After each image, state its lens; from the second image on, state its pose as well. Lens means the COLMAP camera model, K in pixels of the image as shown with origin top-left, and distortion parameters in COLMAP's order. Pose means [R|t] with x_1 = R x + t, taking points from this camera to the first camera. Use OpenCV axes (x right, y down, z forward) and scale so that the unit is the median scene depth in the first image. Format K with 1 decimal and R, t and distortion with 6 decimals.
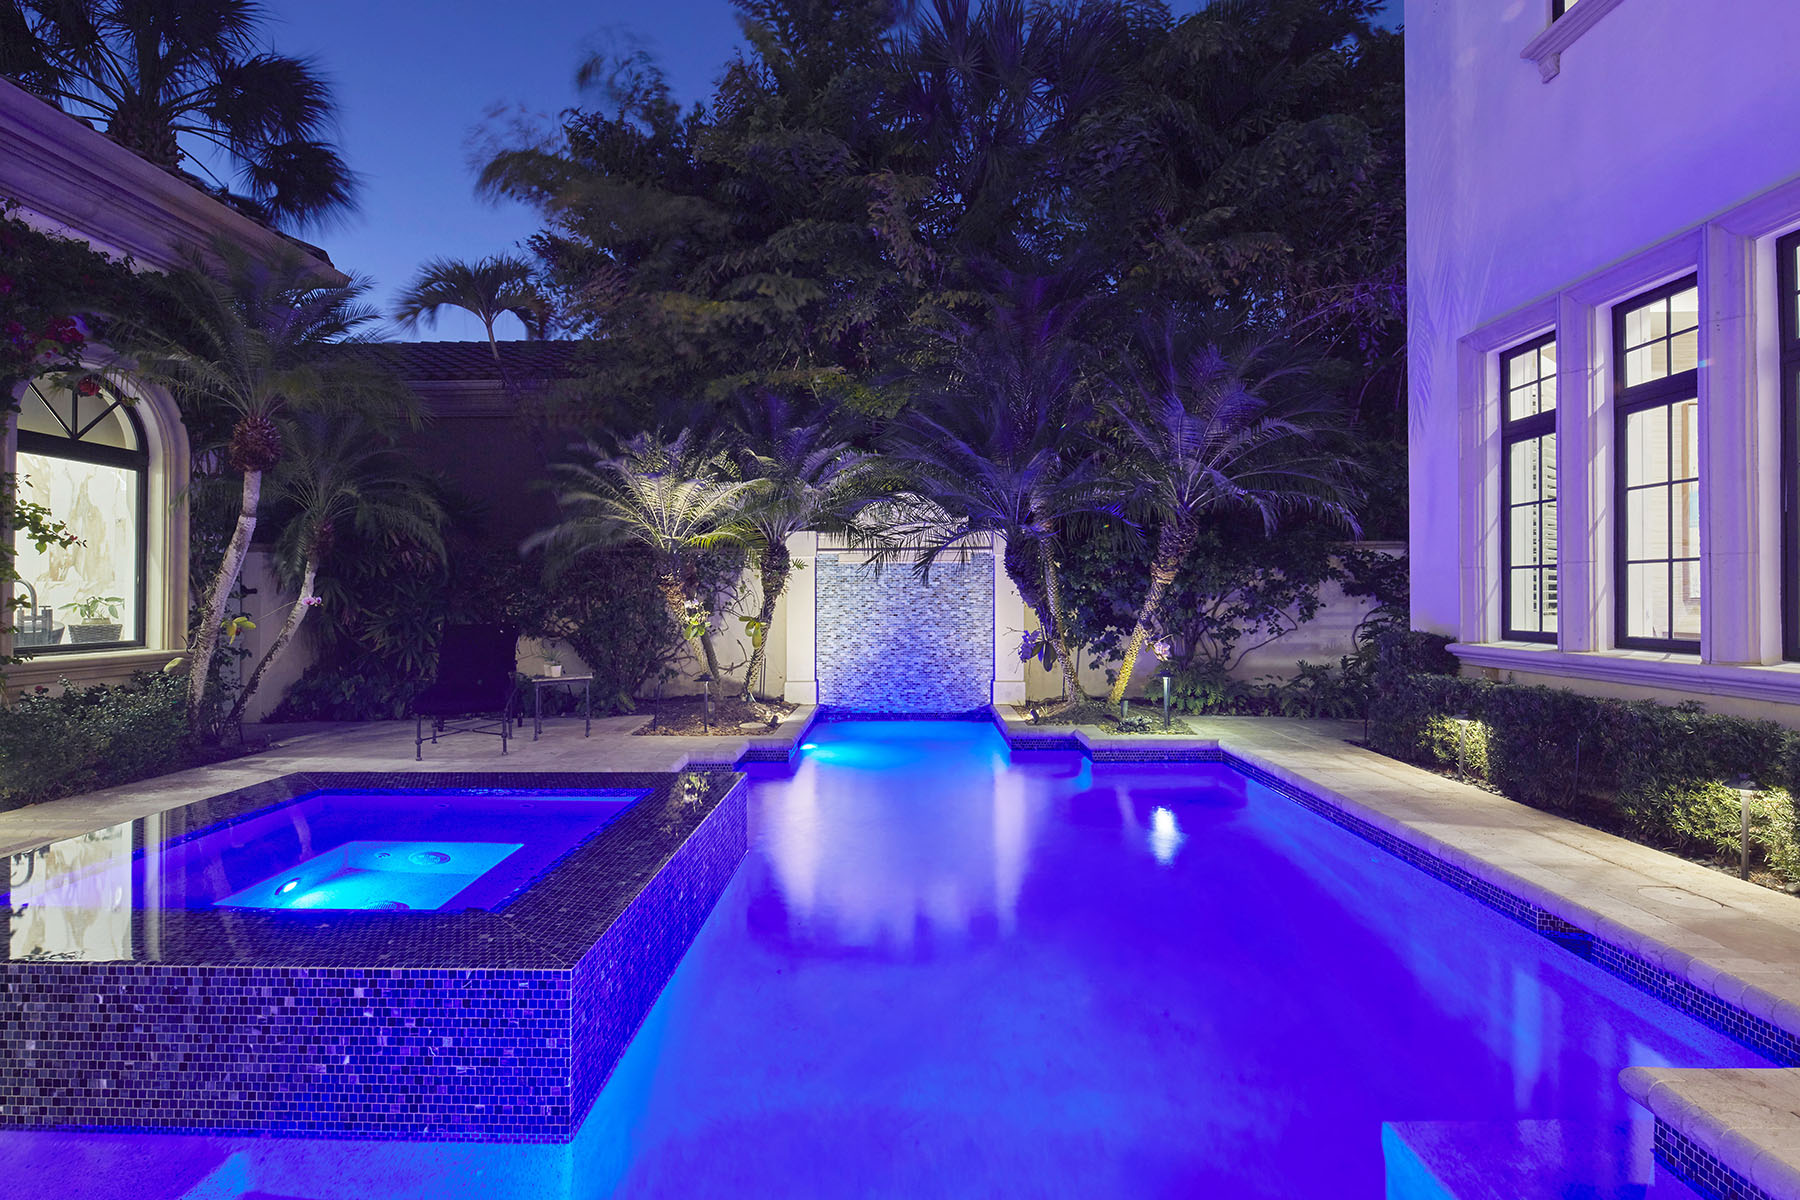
lens RADIAL K [[871.5, 0, 895.1], [0, 871.5, 593.8], [0, 0, 1]] dist [-0.000347, 0.000407]
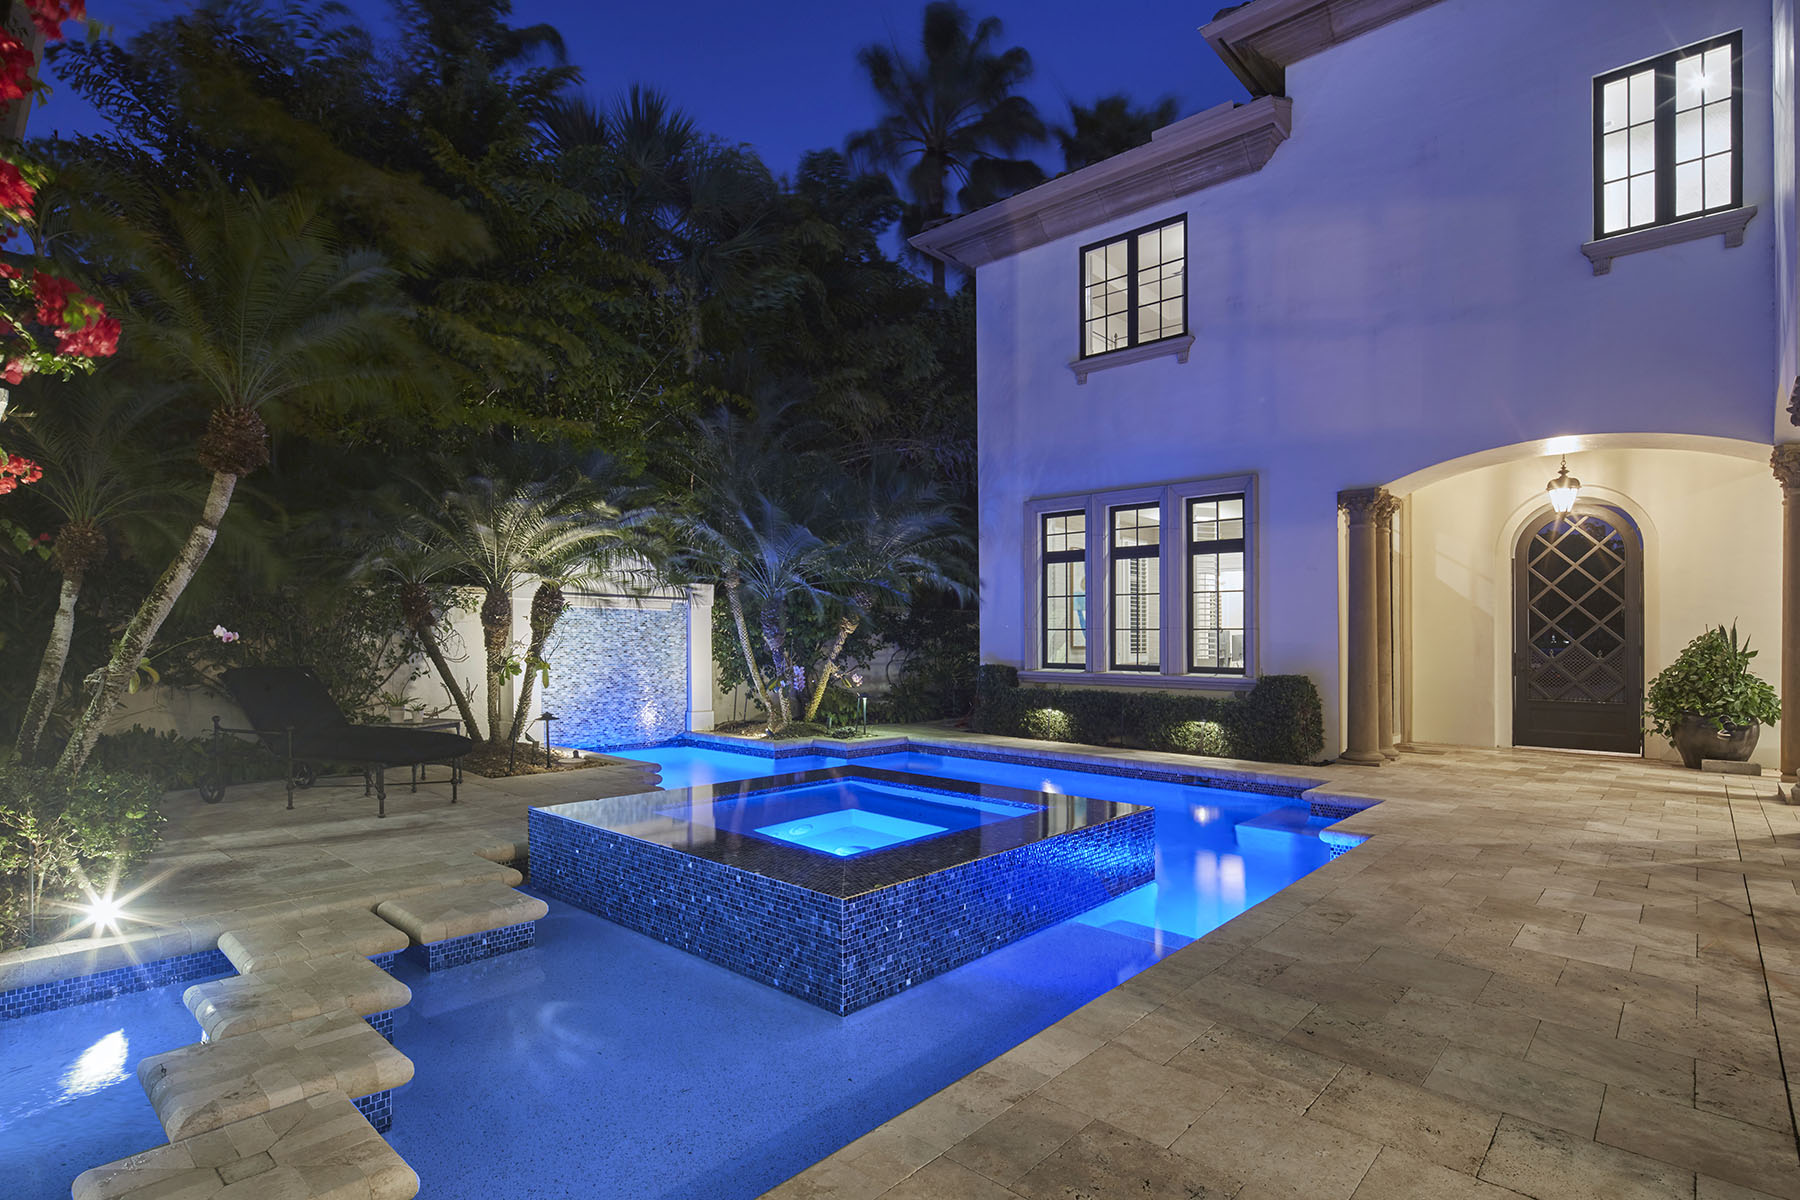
lens RADIAL K [[871.5, 0, 913.3], [0, 871.5, 649.4], [0, 0, 1]] dist [-0.000347, 0.000407]
pose [[0.643718, 0.004844, 0.765248, -0.879557], [-0.015212, 0.999863, 0.006467, 0.004759], [-0.765112, -0.015804, 0.643703, 0.010535]]
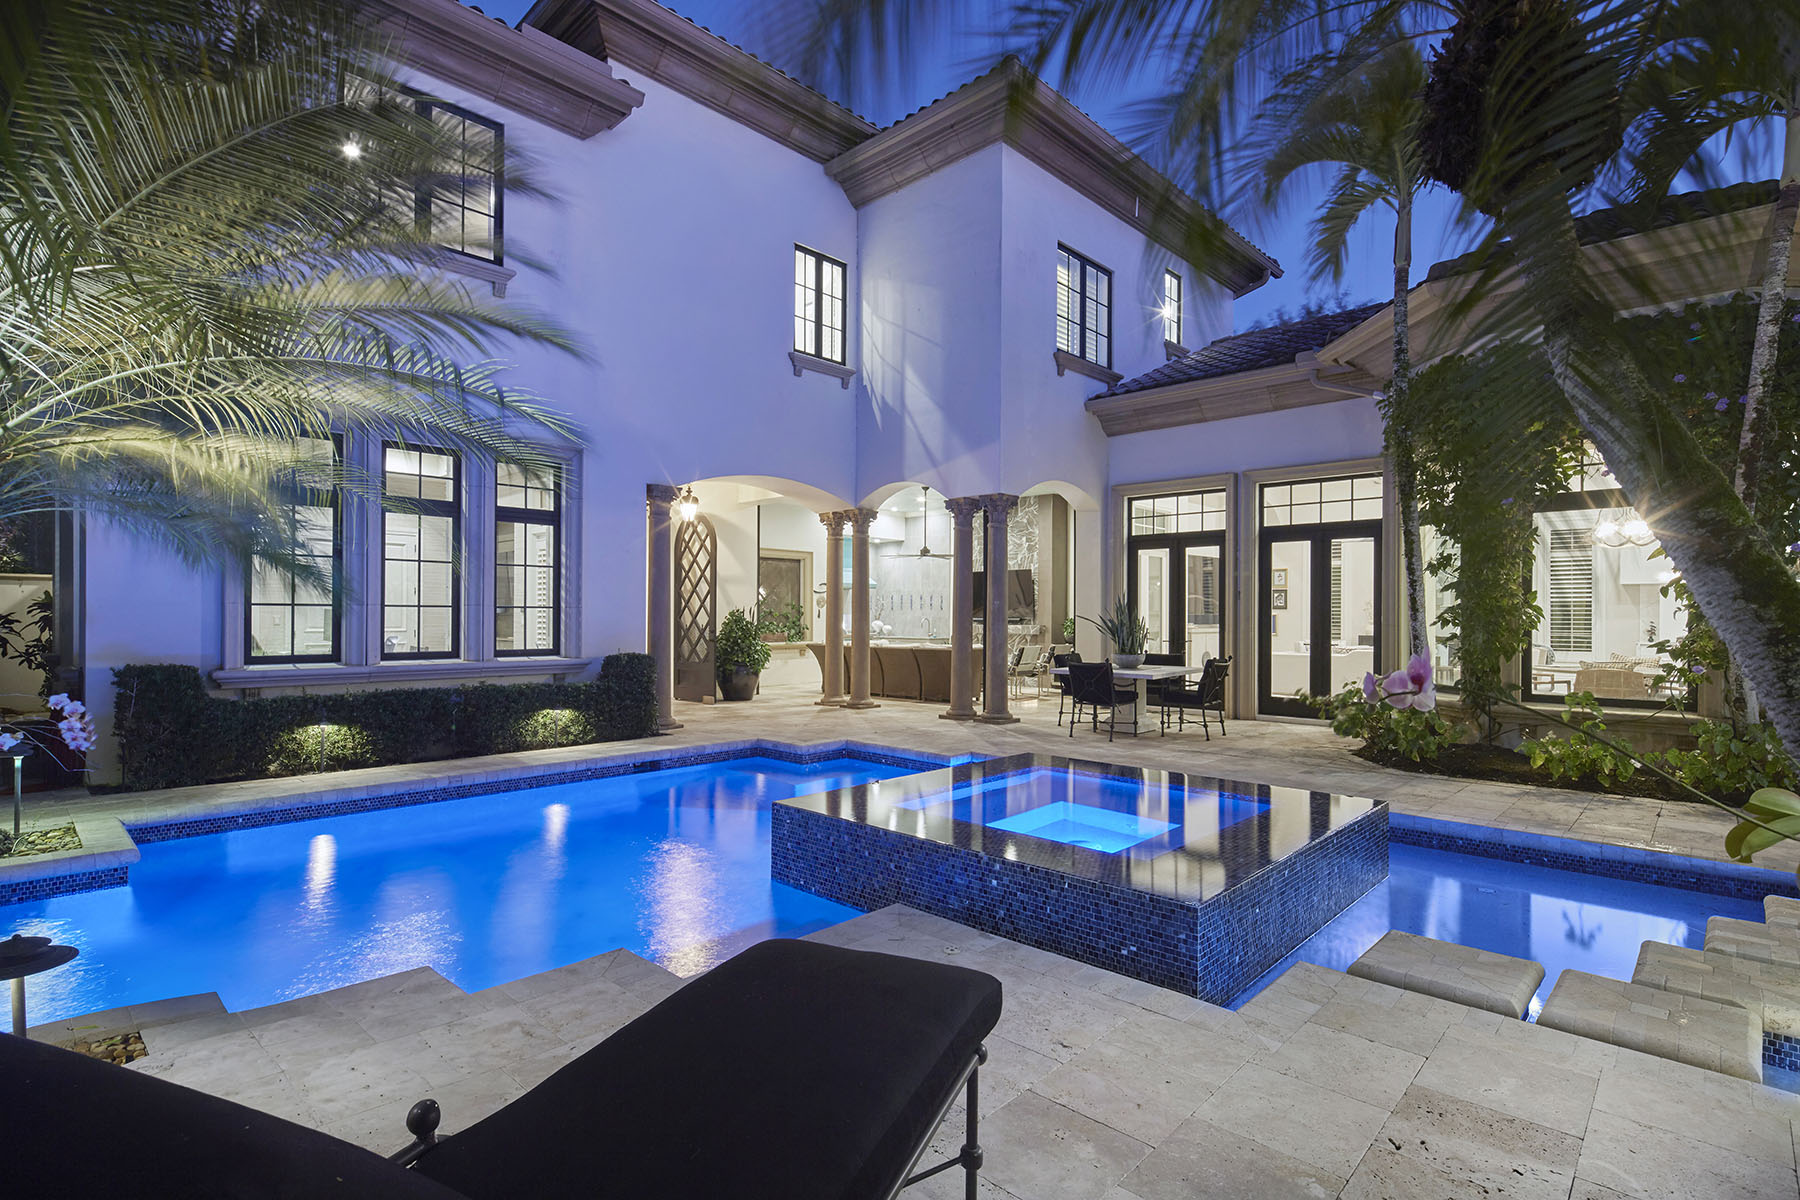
lens RADIAL K [[871.5, 0, 894.5], [0, 871.5, 606.5], [0, 0, 1]] dist [-0.000347, 0.000407]
pose [[-0.733641, 0.007021, 0.679501, -0.729966], [-0.005291, 0.999857, -0.016044, -0.011179], [-0.679517, -0.015366, -0.733499, 1.215662]]
